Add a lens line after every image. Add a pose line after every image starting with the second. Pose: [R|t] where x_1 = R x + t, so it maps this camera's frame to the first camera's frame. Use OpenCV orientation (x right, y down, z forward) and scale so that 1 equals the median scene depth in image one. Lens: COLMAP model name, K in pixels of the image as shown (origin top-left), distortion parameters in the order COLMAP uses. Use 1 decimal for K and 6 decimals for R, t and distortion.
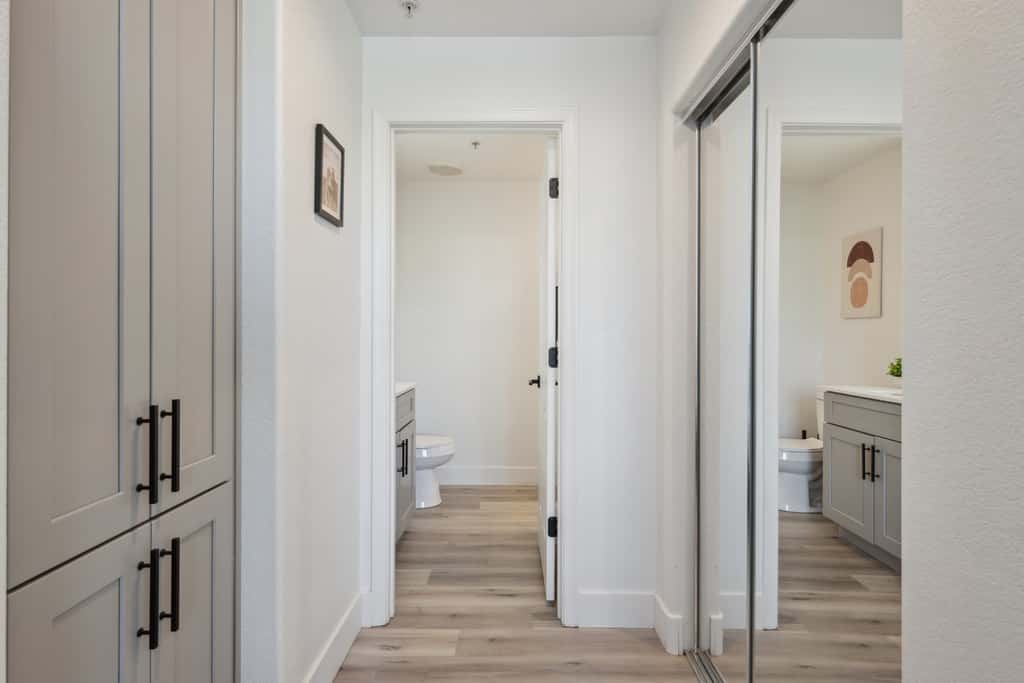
lens RADIAL K [[538.4, 0, 511.1], [0, 538.4, 345.8], [0, 0, 1]] dist [-0.006510, -0.000062]
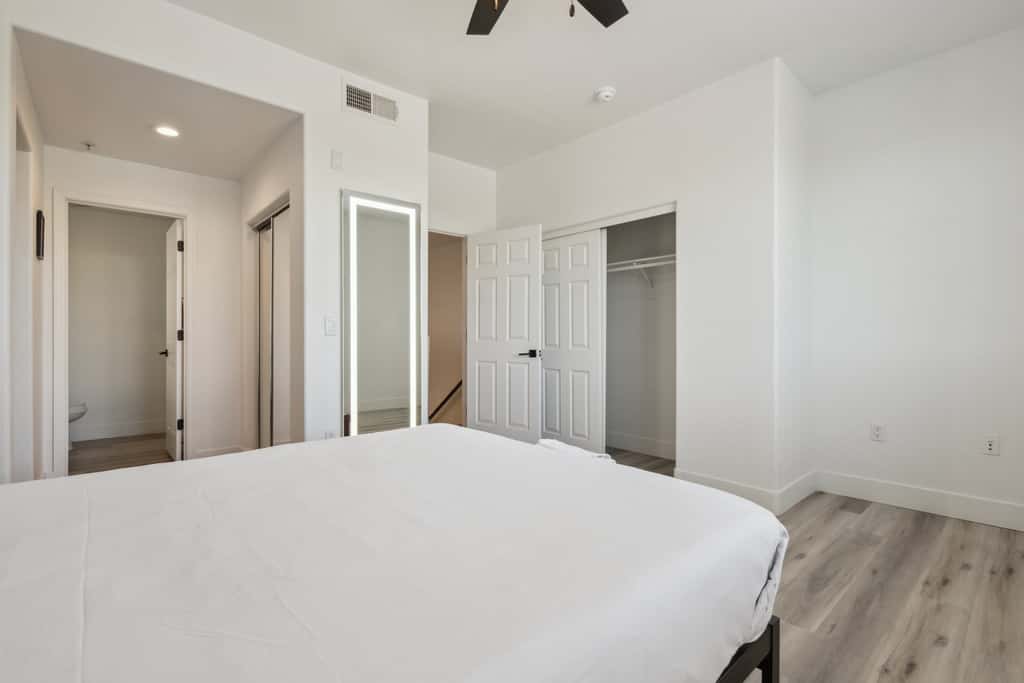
lens RADIAL K [[475.9, 0, 518.7], [0, 475.9, 336.1], [0, 0, 1]] dist [-0.007966, 0.000170]
pose [[0.756835, -0.004878, 0.653588, -0.118024], [-0.003837, 0.999922, 0.011906, -0.001581], [-0.653595, -0.011519, 0.756757, -1.108055]]
